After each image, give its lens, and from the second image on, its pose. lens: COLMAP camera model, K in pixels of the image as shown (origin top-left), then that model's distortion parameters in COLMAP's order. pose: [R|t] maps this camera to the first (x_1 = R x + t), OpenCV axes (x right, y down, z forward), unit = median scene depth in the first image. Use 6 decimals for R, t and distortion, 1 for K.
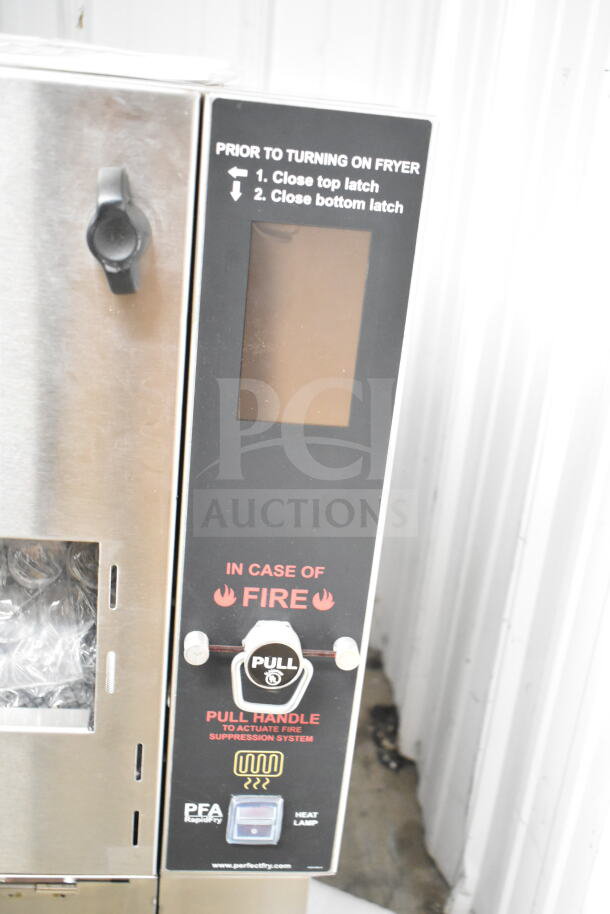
lens RADIAL K [[1018.4, 0, 313.5], [0, 1018.4, 476.4], [0, 0, 1]] dist [0.000371, 0.000000]
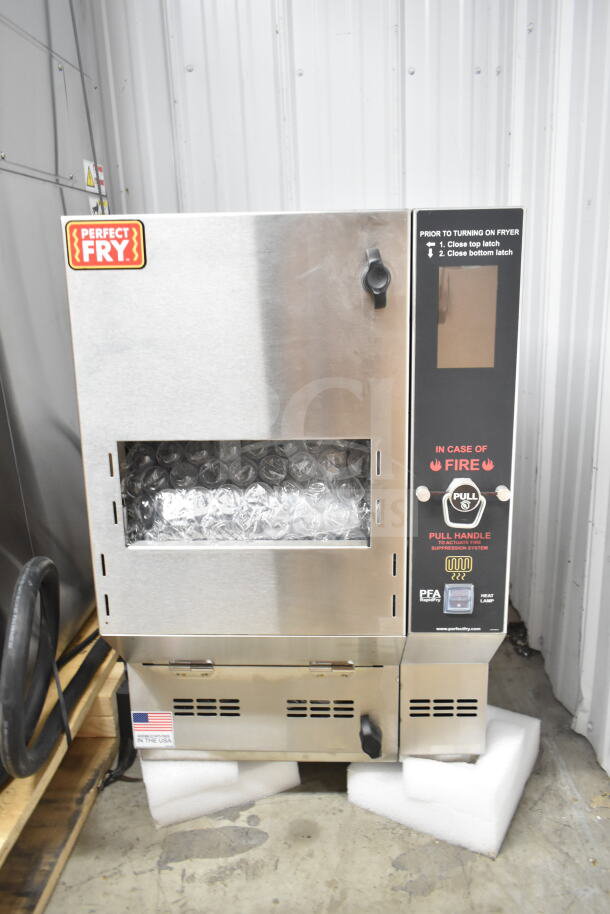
lens RADIAL K [[719.4, 0, 306.7], [0, 719.4, 465.8], [0, 0, 1]] dist [-0.005951, 0.012129]
pose [[0.982755, -0.086602, -0.163378, -0.101198], [0.064046, 0.988275, -0.138603, 0.282393], [0.173465, 0.125749, 0.976779, -0.360139]]
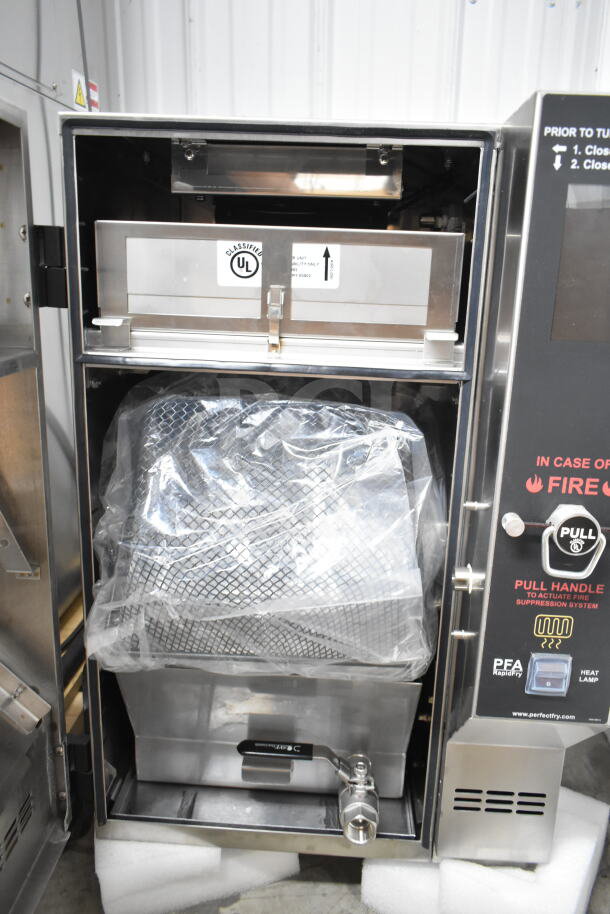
lens RADIAL K [[719.4, 0, 305.7], [0, 719.4, 463.6], [0, 0, 1]] dist [-0.005951, 0.012129]
pose [[0.985721, -0.028046, -0.166033, -0.215750], [0.007522, 0.992382, -0.122972, 0.196837], [0.168217, 0.119967, 0.978423, 0.037647]]
